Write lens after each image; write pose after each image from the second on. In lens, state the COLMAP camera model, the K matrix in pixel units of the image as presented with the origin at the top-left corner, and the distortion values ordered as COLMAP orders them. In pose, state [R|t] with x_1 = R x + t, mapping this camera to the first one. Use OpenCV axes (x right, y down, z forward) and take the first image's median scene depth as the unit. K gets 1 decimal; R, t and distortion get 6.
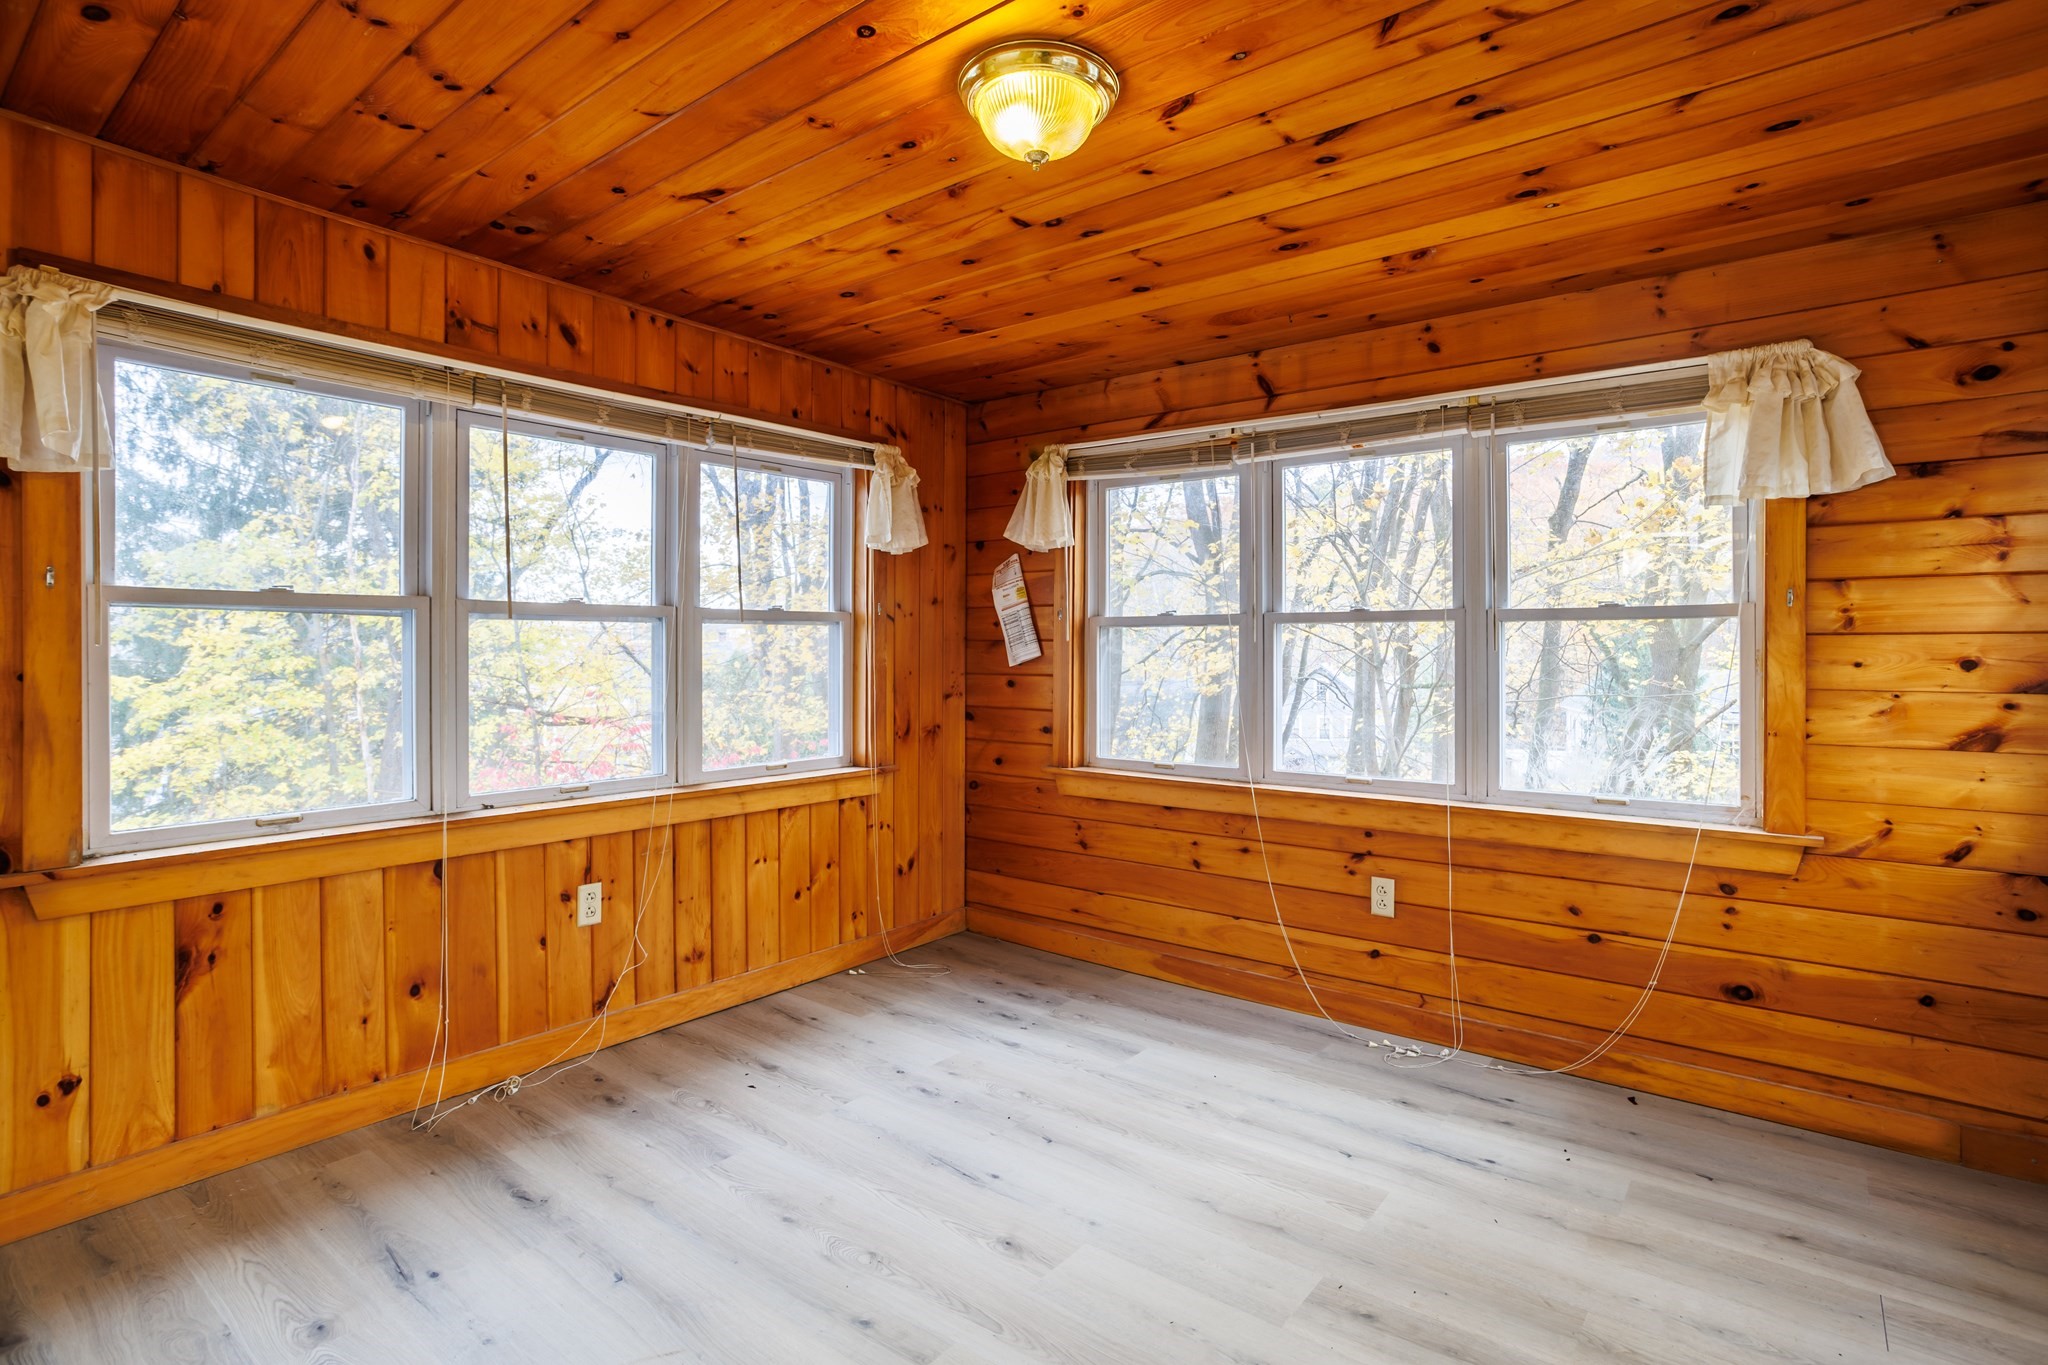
lens RADIAL K [[1001.1, 0, 1040.2], [0, 1001.1, 658.0], [0, 0, 1]] dist [-0.022447, 0.008195]
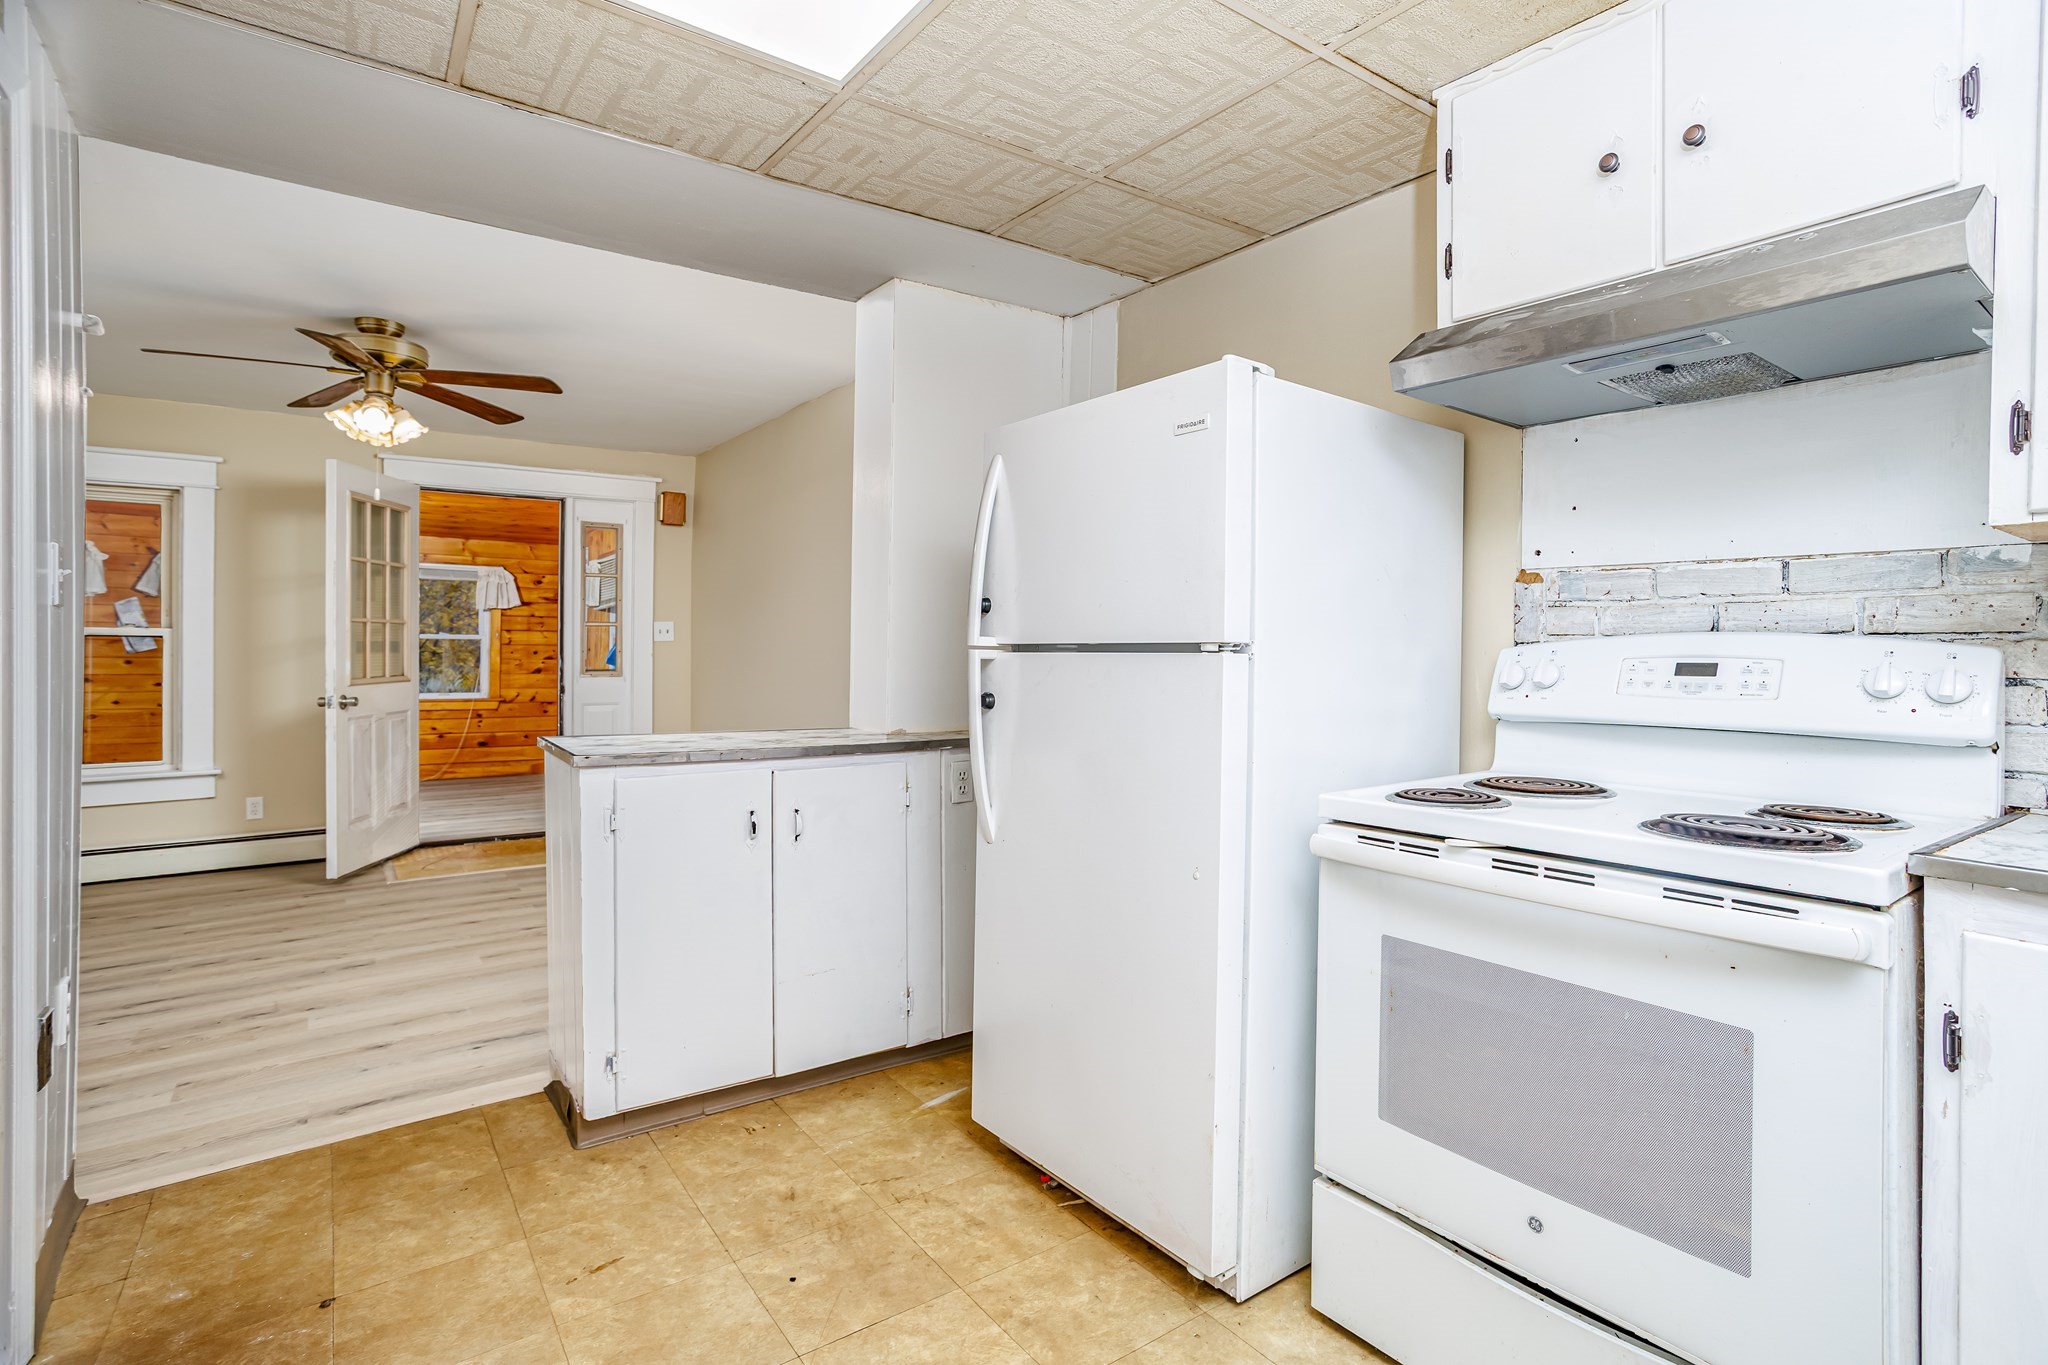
lens RADIAL K [[1001.1, 0, 1068.6], [0, 1001.1, 648.4], [0, 0, 1]] dist [-0.022447, 0.008195]
pose [[0.245810, 0.006650, 0.969295, -1.517271], [-0.006508, 0.999965, -0.005210, -0.002464], [-0.969296, -0.005028, 0.245844, -1.300855]]
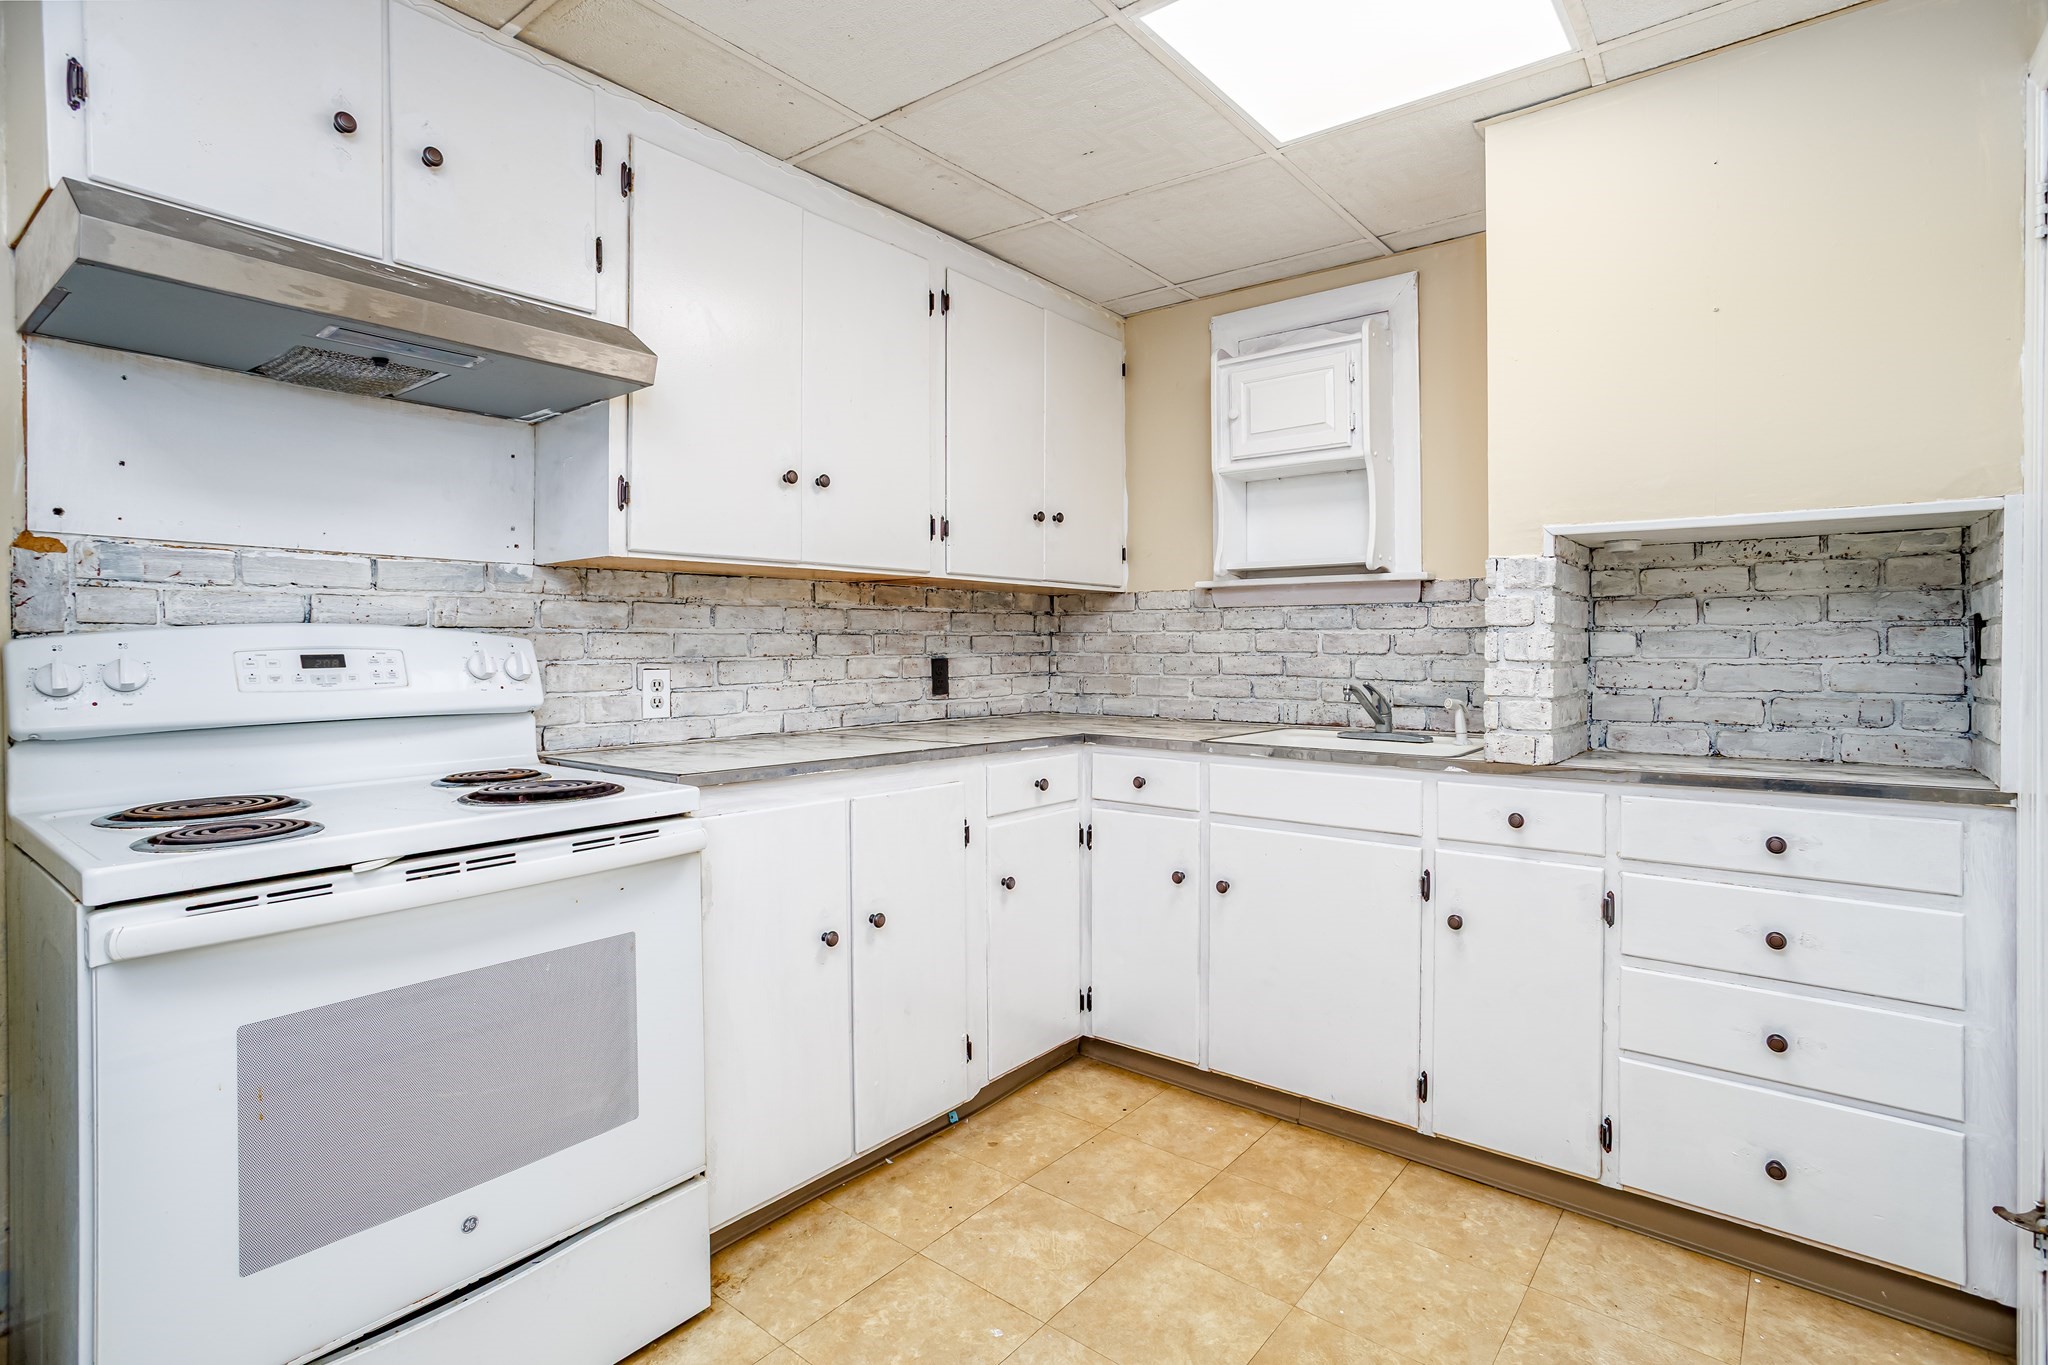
lens RADIAL K [[1001.1, 0, 1076.7], [0, 1001.1, 643.9], [0, 0, 1]] dist [-0.022447, 0.008195]
pose [[-0.999357, 0.009020, -0.034703, -1.301172], [0.008952, 0.999958, 0.002087, -0.002885], [0.034721, 0.001775, -0.999395, -0.969762]]
